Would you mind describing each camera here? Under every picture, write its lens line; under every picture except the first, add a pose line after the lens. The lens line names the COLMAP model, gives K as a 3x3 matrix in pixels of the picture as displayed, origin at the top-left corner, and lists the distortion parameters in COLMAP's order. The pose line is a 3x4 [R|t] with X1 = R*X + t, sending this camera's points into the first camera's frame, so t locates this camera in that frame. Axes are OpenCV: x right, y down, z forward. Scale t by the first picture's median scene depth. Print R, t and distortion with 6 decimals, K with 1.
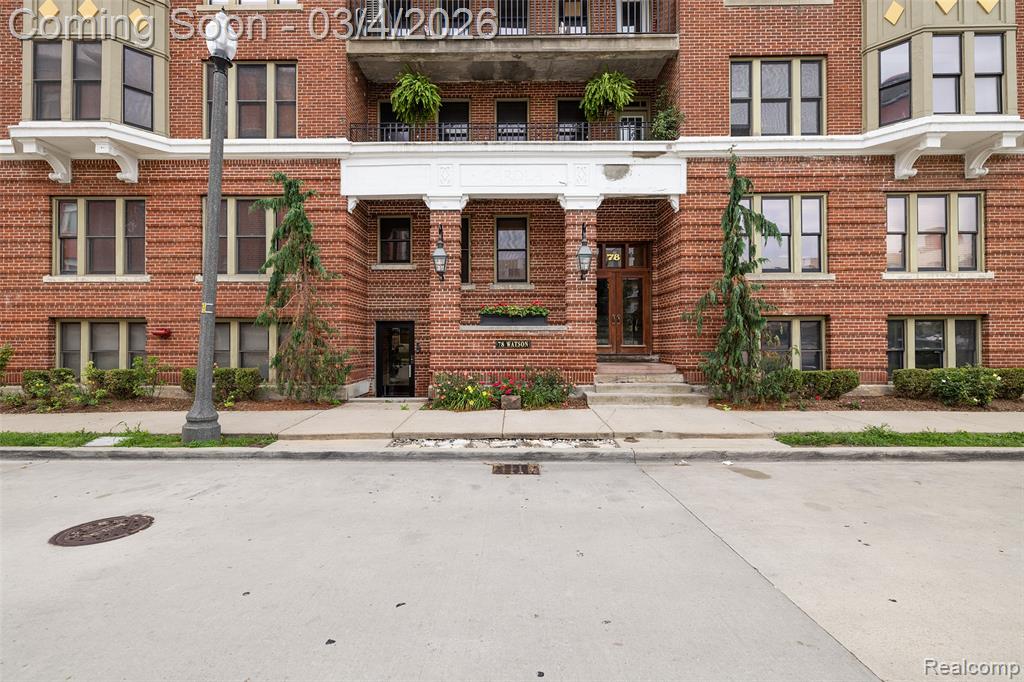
lens RADIAL K [[441.2, 0, 507.8], [0, 441.2, 337.5], [0, 0, 1]] dist [0.003373, 0.000421]
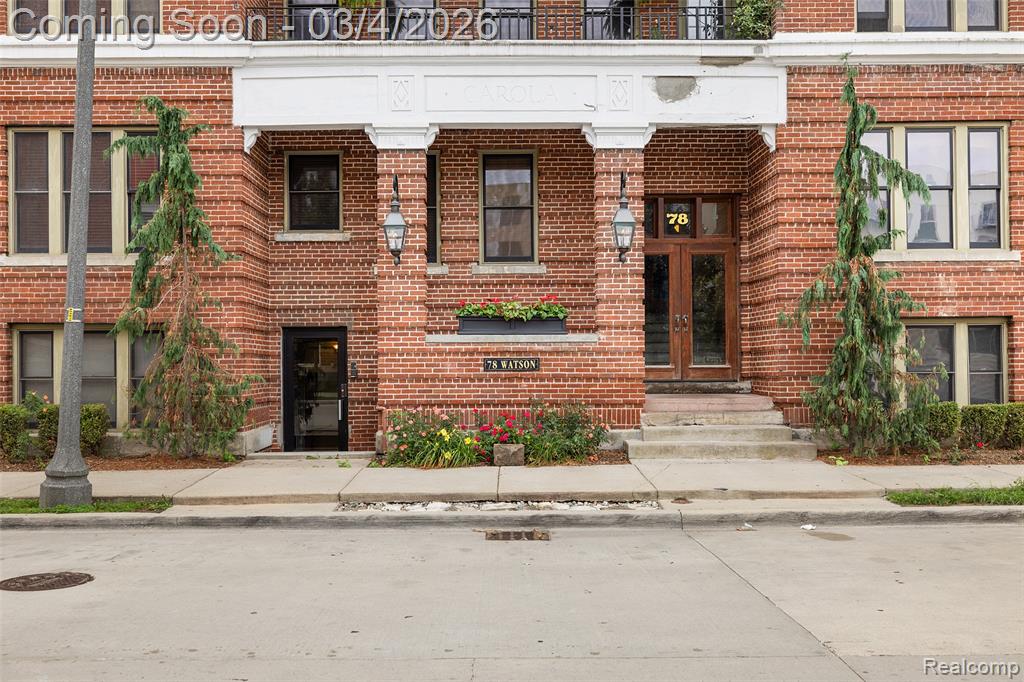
lens RADIAL K [[957.6, 0, 511.6], [0, 957.6, 348.8], [0, 0, 1]] dist [0.005193, 0.000000]
pose [[0.999861, -0.003943, 0.016225, -0.009753], [0.003930, 0.999992, 0.000870, -0.008328], [-0.016229, -0.000806, 0.999868, -0.357298]]
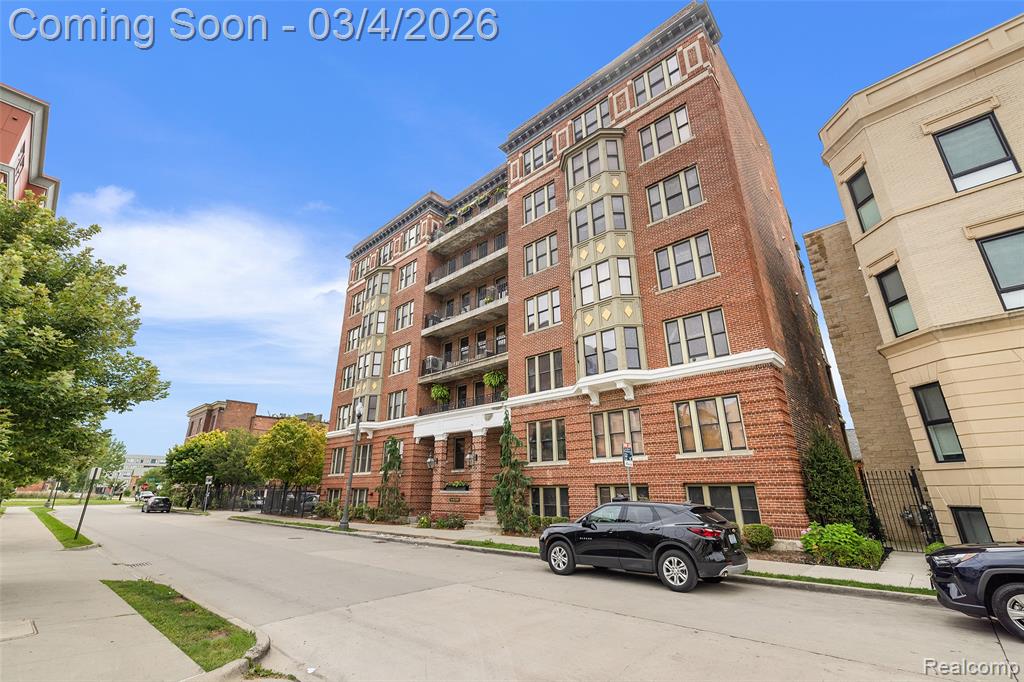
lens RADIAL K [[441.2, 0, 506.3], [0, 441.2, 336.6], [0, 0, 1]] dist [0.003373, 0.000421]
pose [[0.731938, -0.225273, -0.643054, 1.842721], [0.006305, 0.945964, -0.324211, -0.039701], [0.681342, 0.233248, 0.693807, -0.573244]]
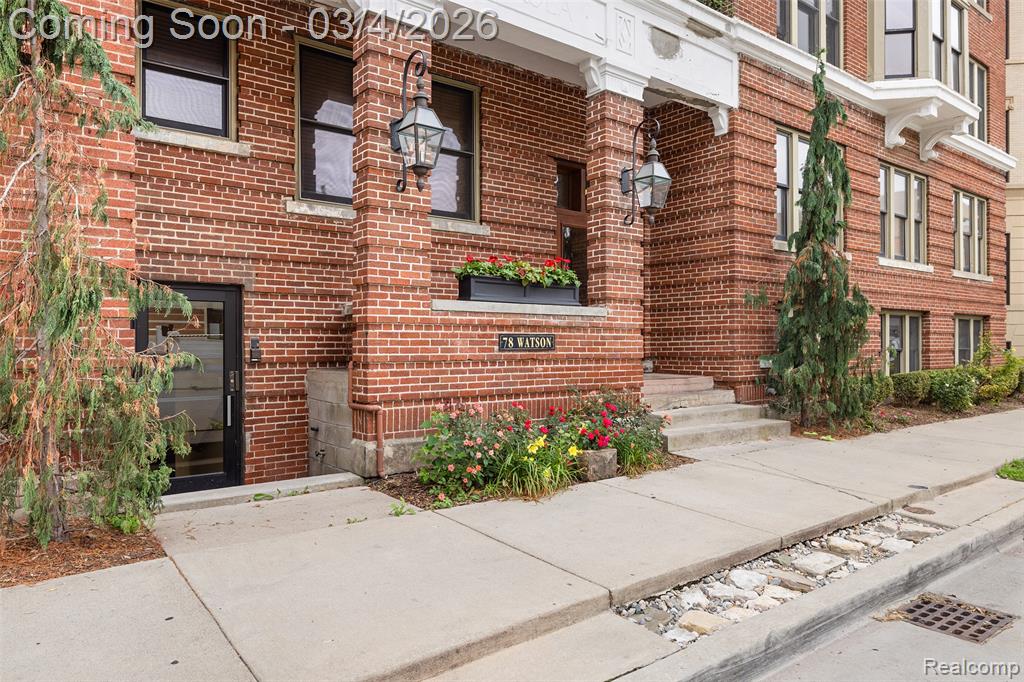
lens RADIAL K [[661.3, 0, 509.0], [0, 661.3, 342.9], [0, 0, 1]] dist [0.000067, 0.000807]
pose [[0.792608, 0.001811, 0.609729, -0.448262], [-0.007351, 0.999951, 0.006586, 0.011138], [-0.609688, -0.009703, 0.792582, 0.439606]]
